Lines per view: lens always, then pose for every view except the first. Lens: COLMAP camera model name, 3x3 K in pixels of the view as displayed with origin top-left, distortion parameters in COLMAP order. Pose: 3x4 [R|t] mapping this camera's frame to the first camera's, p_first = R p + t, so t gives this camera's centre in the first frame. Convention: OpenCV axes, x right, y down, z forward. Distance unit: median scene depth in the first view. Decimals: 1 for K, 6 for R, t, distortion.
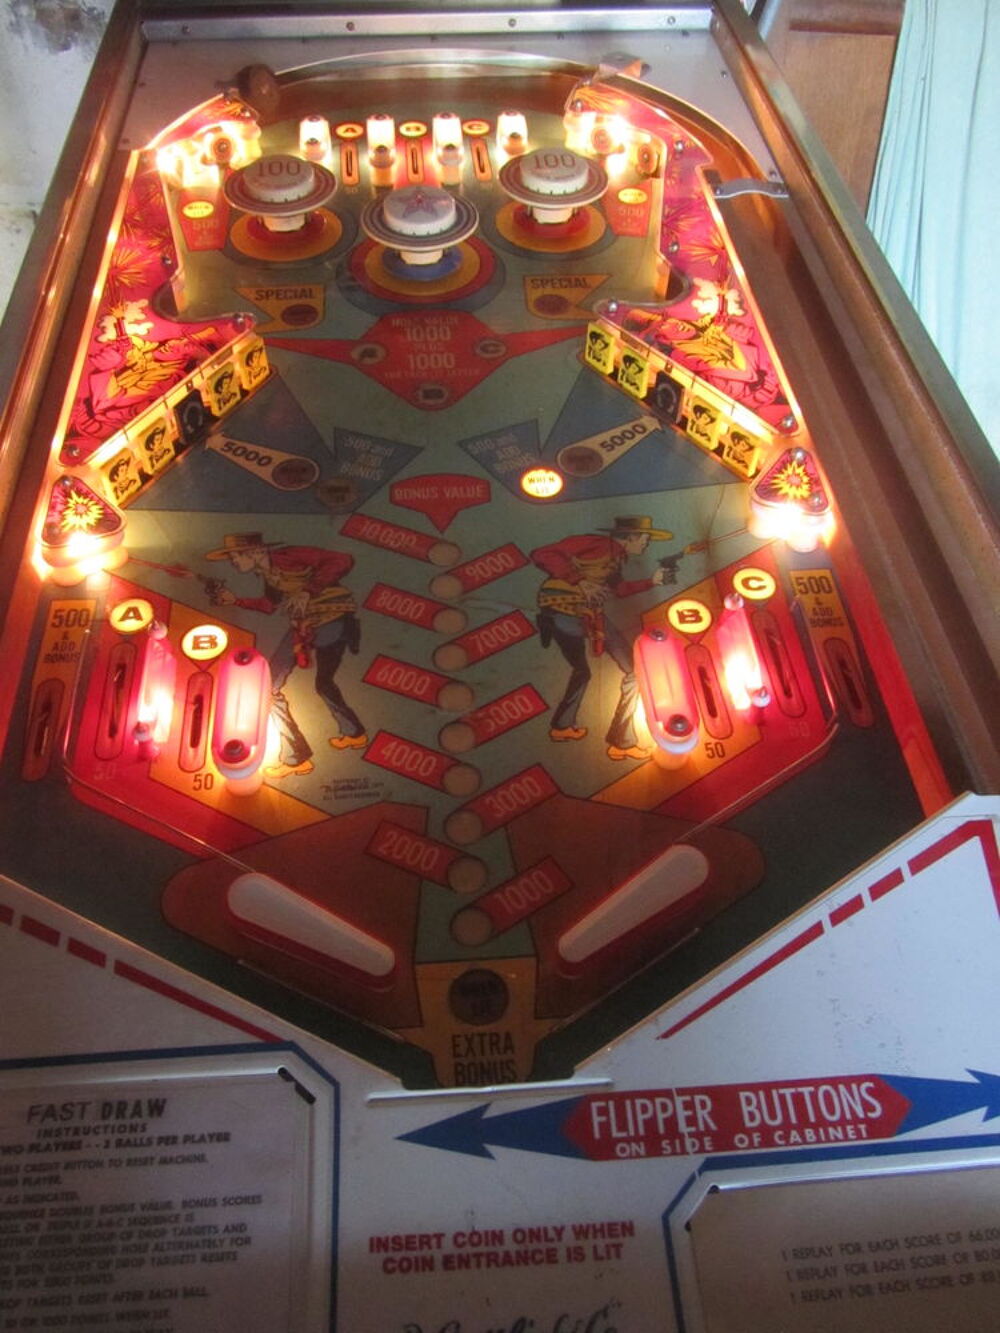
lens RADIAL K [[1101.6, 0, 500.0], [0, 1101.6, 666.5], [0, 0, 1]] dist [-0.038312, 0.006944]
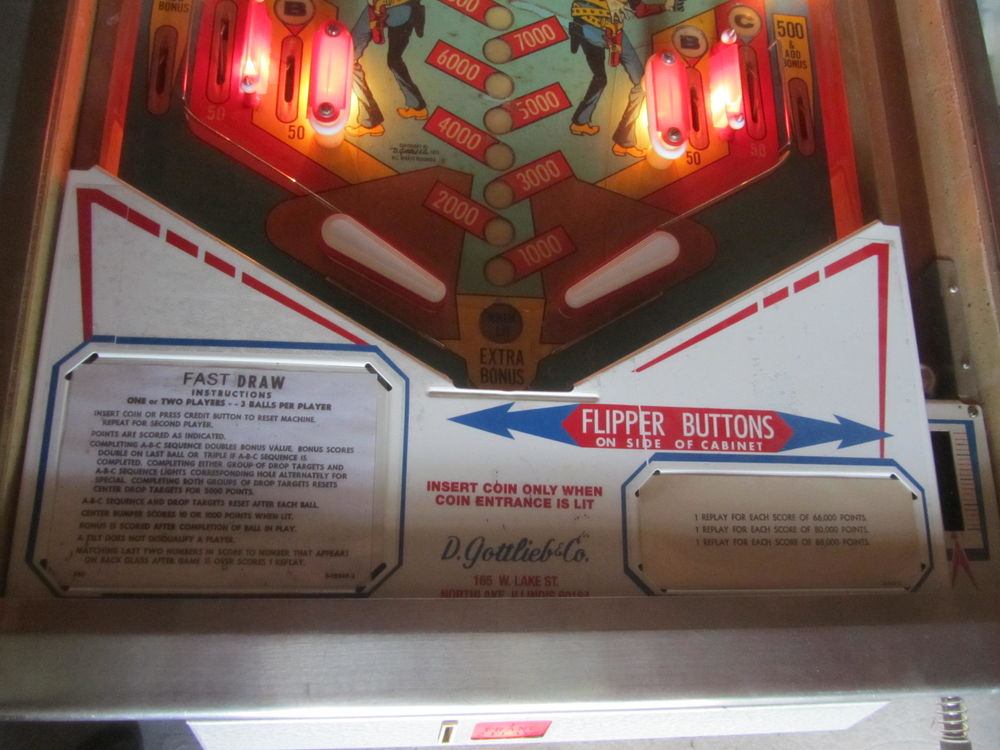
lens RADIAL K [[826.4, 0, 500.0], [0, 826.4, 375.0], [0, 0, 1]] dist [-0.038312, 0.006944]
pose [[0.989594, 0.106143, 0.097147, -0.098322], [-0.135767, 0.912412, 0.386097, -0.034482], [-0.047656, -0.395269, 0.917328, 0.018976]]
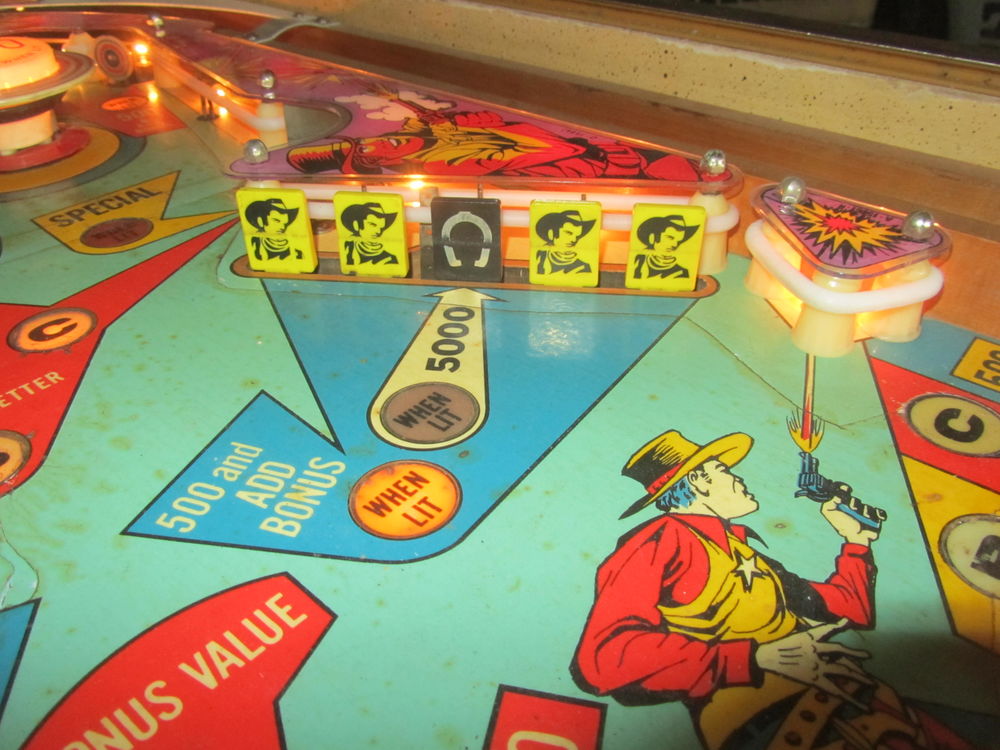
lens RADIAL K [[826.4, 0, 500.0], [0, 826.4, 375.0], [0, 0, 1]] dist [-0.038312, 0.006944]
pose [[0.719666, -0.431684, 0.543811, -0.092871], [0.562600, 0.821552, -0.092373, -0.191540], [-0.406893, 0.372425, 0.834109, 0.894095]]
